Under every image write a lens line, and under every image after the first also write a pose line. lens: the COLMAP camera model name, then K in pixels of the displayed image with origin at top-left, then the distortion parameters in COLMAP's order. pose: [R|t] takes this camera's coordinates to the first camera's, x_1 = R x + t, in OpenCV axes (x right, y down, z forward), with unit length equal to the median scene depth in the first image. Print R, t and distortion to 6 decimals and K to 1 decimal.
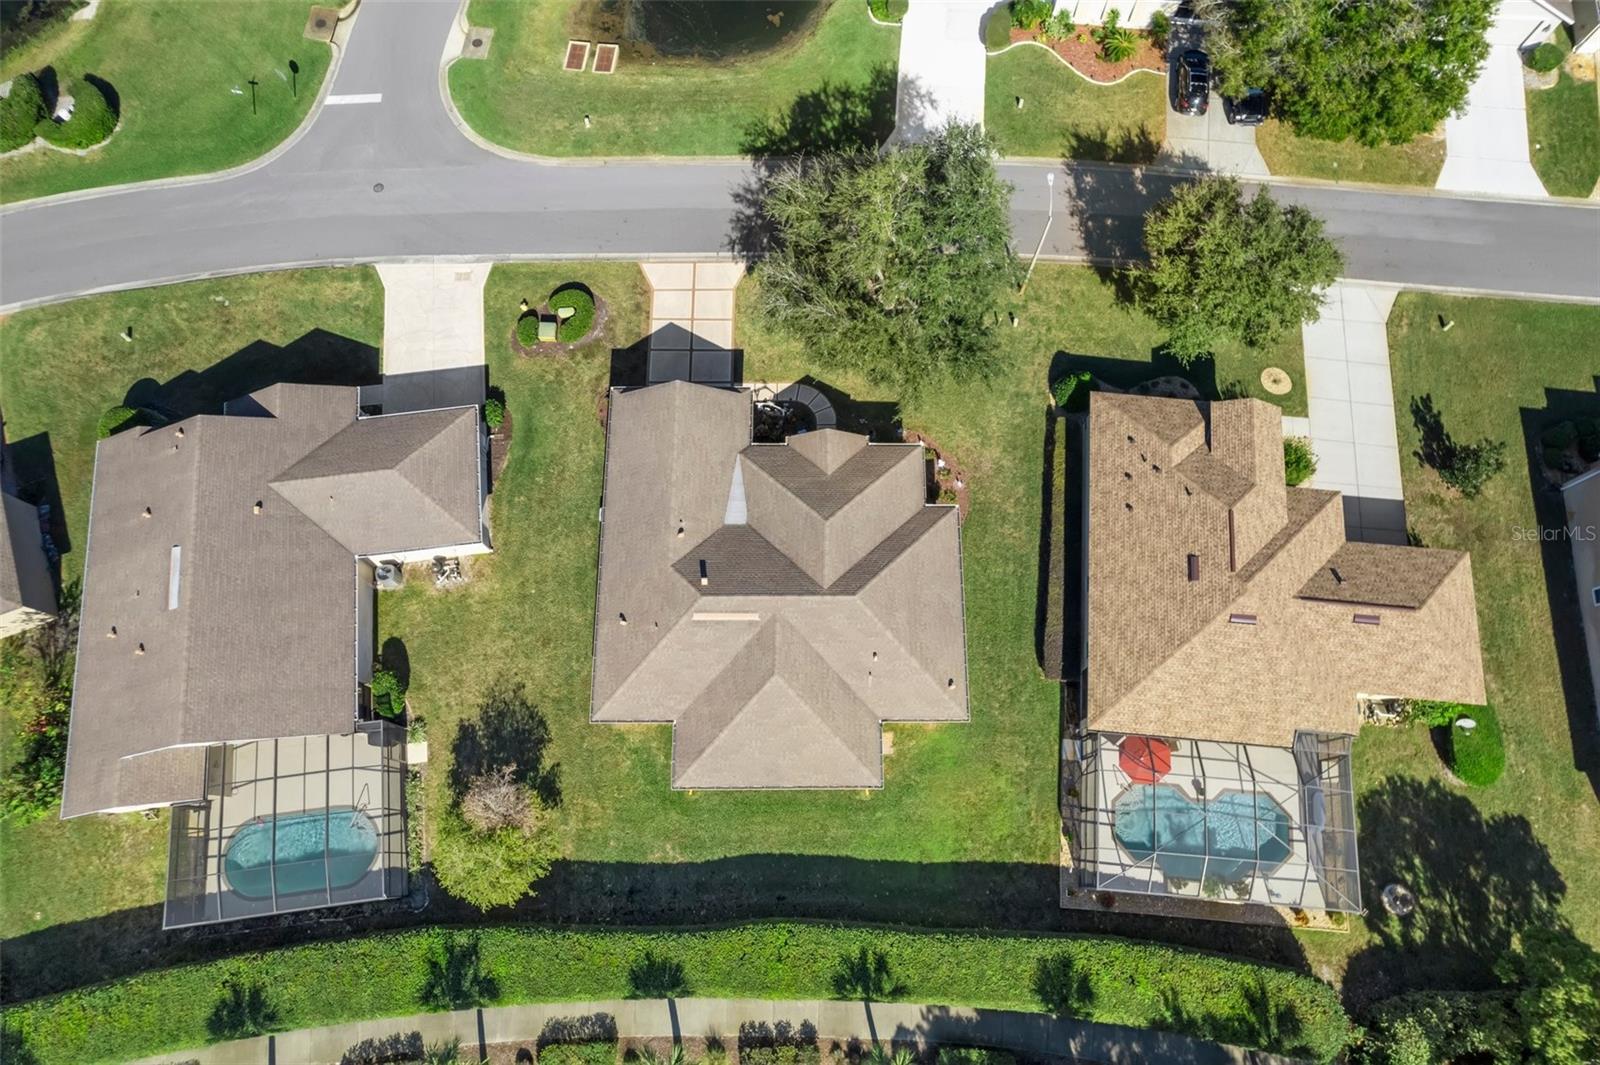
lens RADIAL K [[1017.9, 0, 812.6], [0, 1017.9, 533.4], [0, 0, 1]] dist [-0.039702, 0.055477]
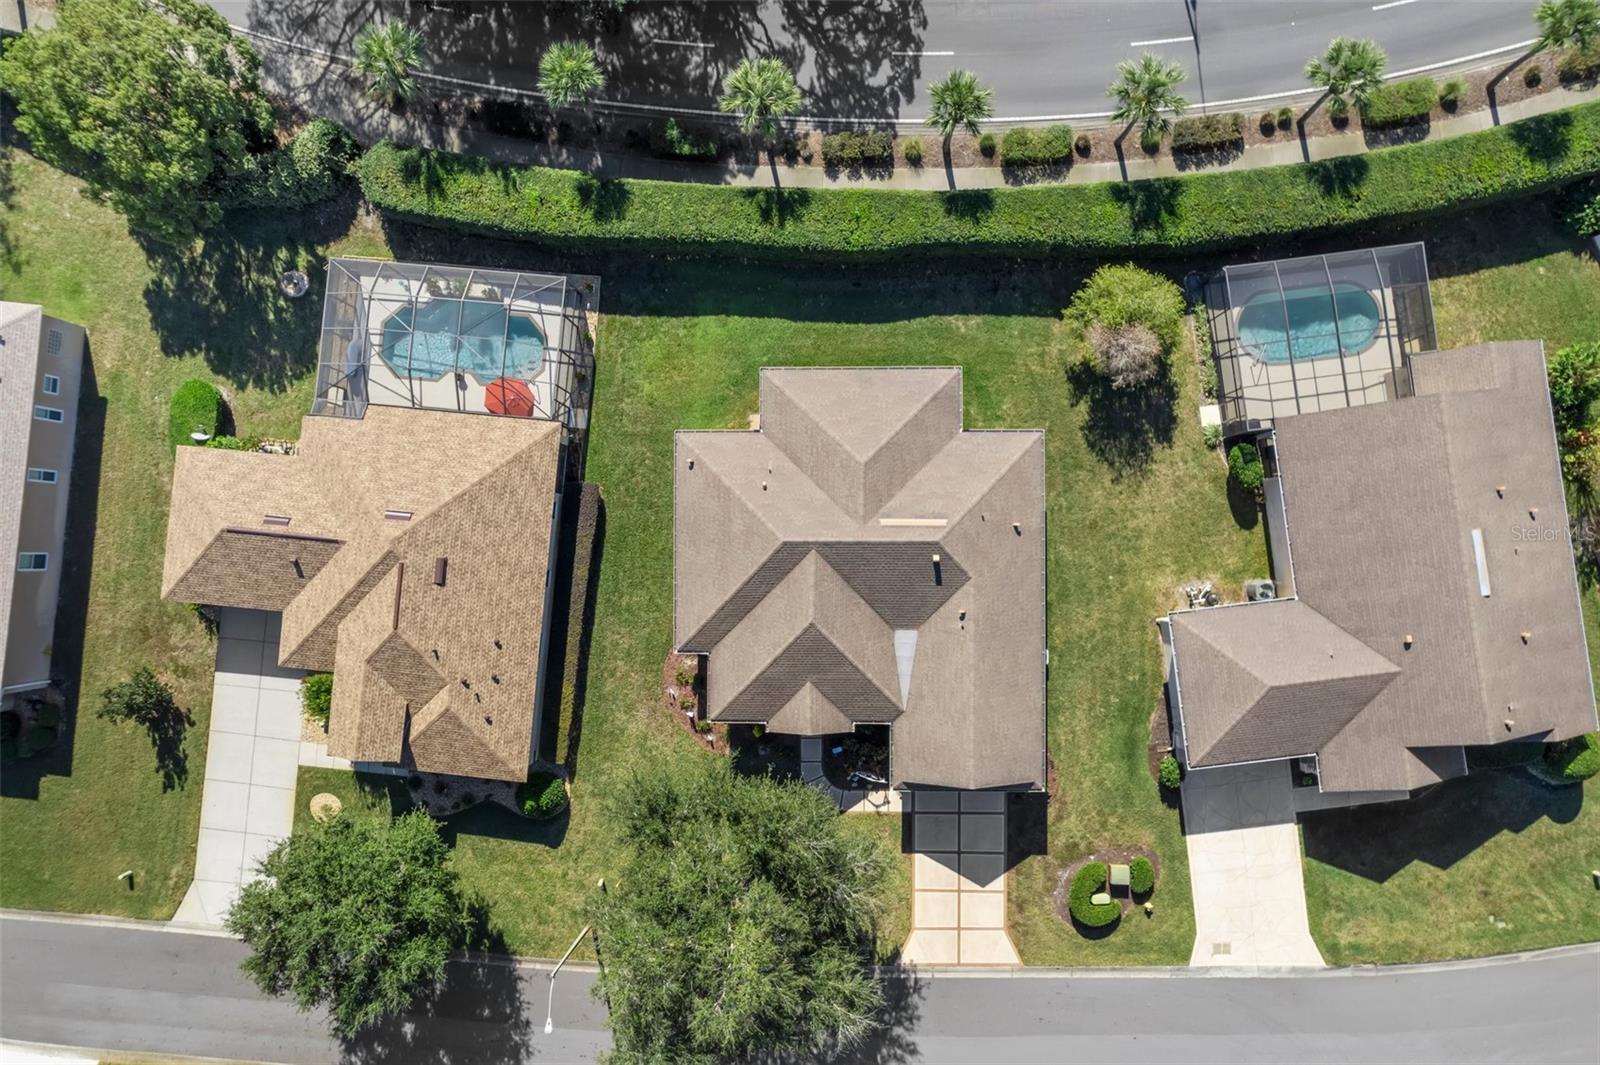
lens RADIAL K [[1017.9, 0, 811.3], [0, 1017.9, 536.4], [0, 0, 1]] dist [-0.039702, 0.055477]
pose [[-0.999845, -0.004256, 0.017065, -0.001884], [0.009556, -0.946021, 0.323965, -0.238586], [0.014765, 0.324078, 0.945915, 0.056833]]
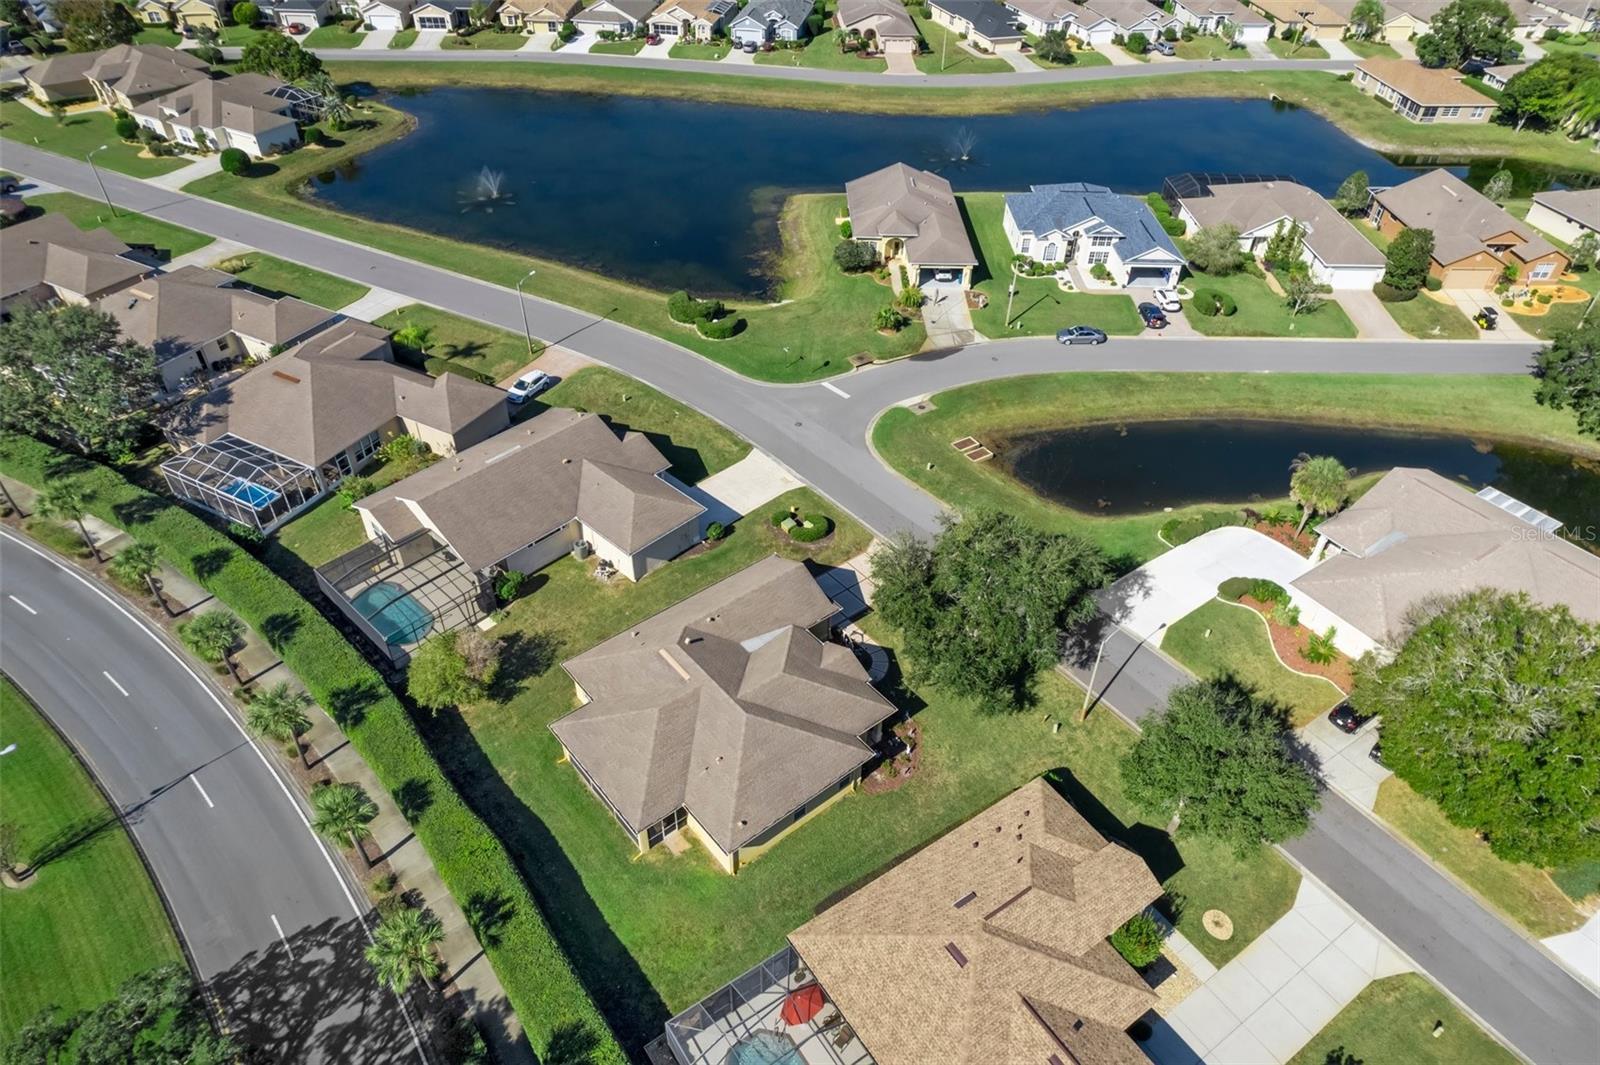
lens RADIAL K [[1017.9, 0, 821.6], [0, 1017.9, 532.3], [0, 0, 1]] dist [-0.039702, 0.055477]
pose [[0.645709, 0.500105, -0.577022, 0.663950], [-0.733480, 0.616322, -0.286626, 0.200080], [0.212288, 0.608311, 0.764782, -0.062240]]
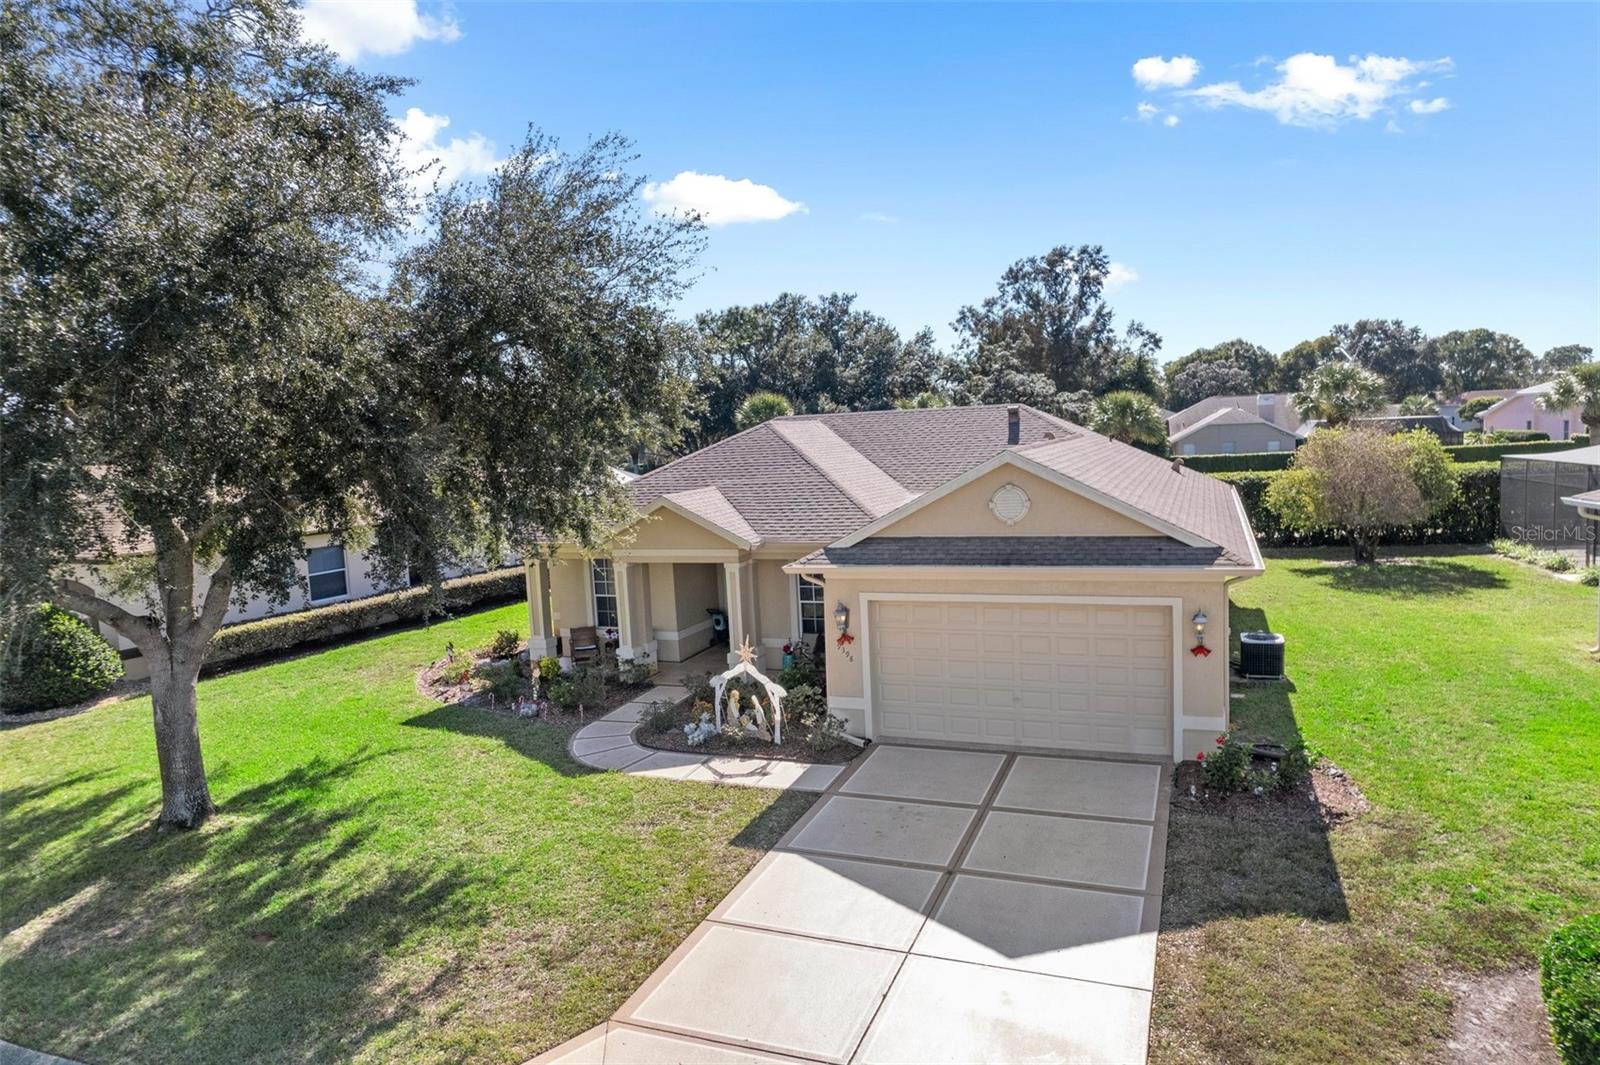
lens RADIAL K [[1017.9, 0, 804.2], [0, 1017.9, 538.0], [0, 0, 1]] dist [-0.039702, 0.055477]
pose [[-0.929210, -0.001557, 0.369549, -0.196081], [0.362173, 0.195002, 0.911485, -0.463516], [-0.073482, 0.980802, -0.180634, 1.114110]]
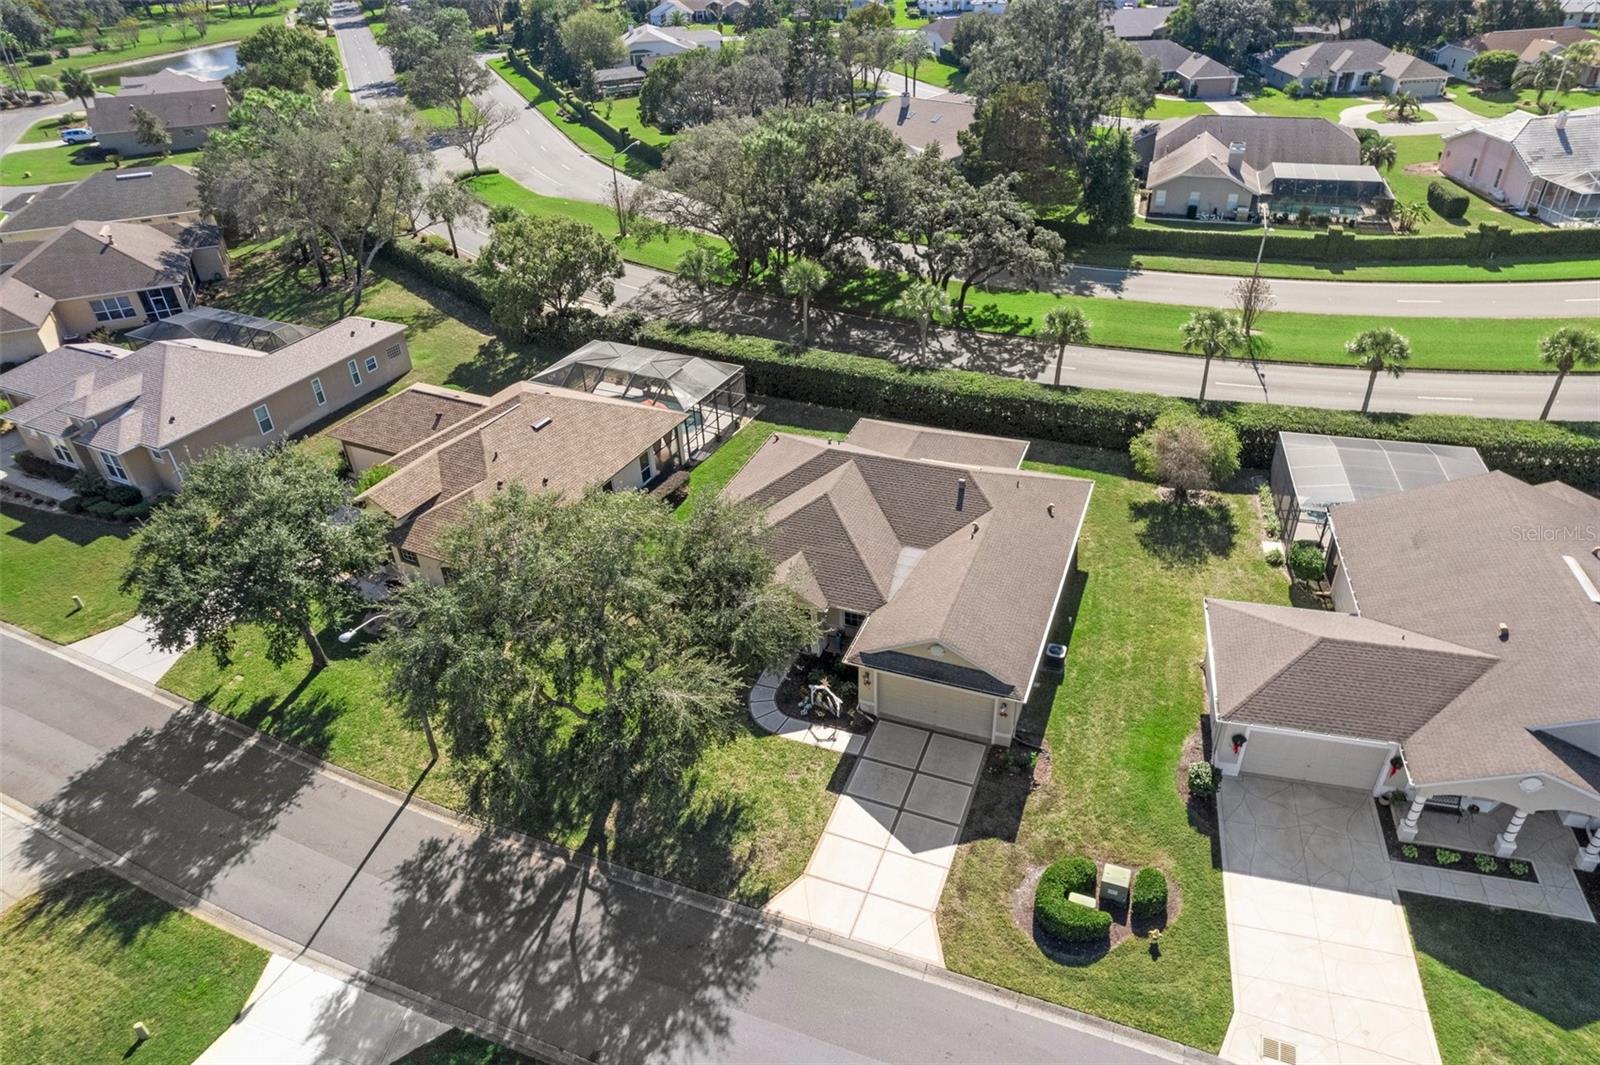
lens RADIAL K [[1017.9, 0, 805.0], [0, 1017.9, 539.5], [0, 0, 1]] dist [-0.039702, 0.055477]
pose [[-0.928556, -0.182591, 0.323178, -0.281710], [0.360946, -0.241001, 0.900909, -0.878155], [-0.086612, 0.953194, 0.289688, 0.734475]]
